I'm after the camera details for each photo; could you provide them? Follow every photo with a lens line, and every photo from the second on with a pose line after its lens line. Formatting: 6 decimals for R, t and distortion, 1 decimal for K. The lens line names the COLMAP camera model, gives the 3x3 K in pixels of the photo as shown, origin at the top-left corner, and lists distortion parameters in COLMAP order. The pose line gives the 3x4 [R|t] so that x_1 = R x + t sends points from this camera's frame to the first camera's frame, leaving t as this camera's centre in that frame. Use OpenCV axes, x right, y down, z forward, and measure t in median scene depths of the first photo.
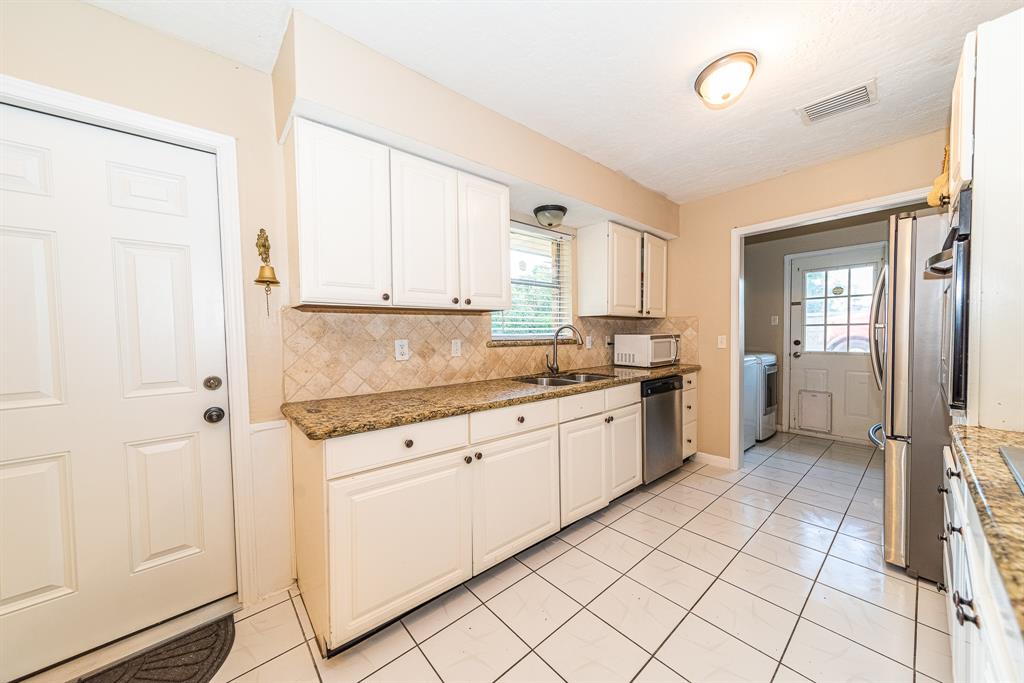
lens RADIAL K [[357.3, 0, 513.0], [0, 357.3, 345.1], [0, 0, 1]] dist [0.008472, 0.000059]
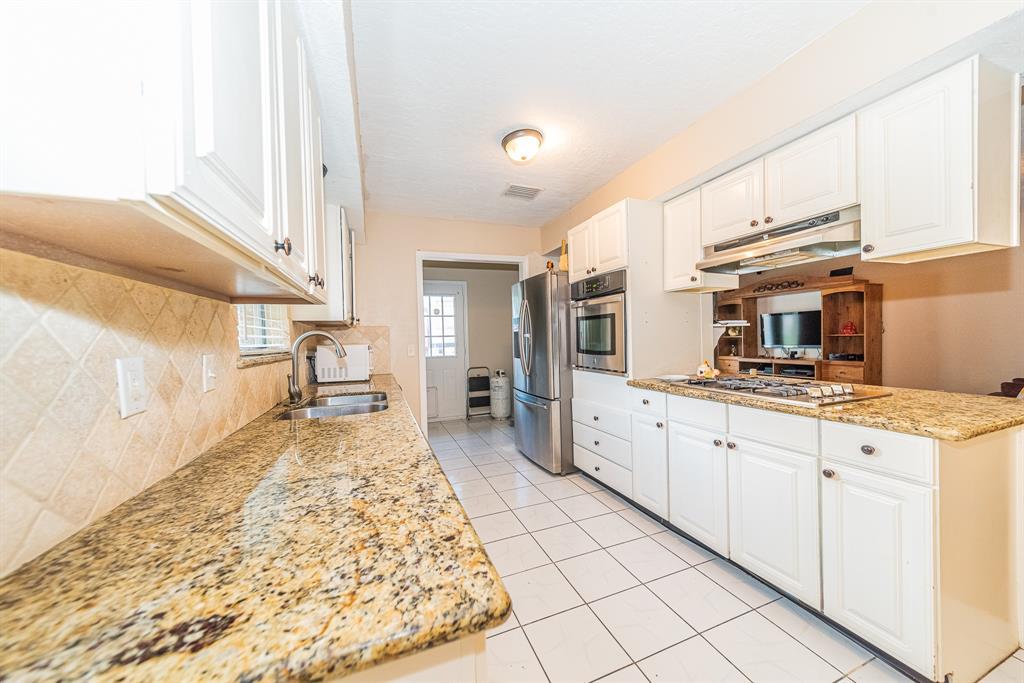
lens RADIAL K [[357.3, 0, 513.0], [0, 357.3, 345.1], [0, 0, 1]] dist [0.008472, 0.000059]
pose [[0.344144, -0.014185, 0.938810, -0.355118], [0.051470, 0.998667, -0.003778, -0.004817], [-0.937505, 0.049621, 0.344416, 0.337617]]
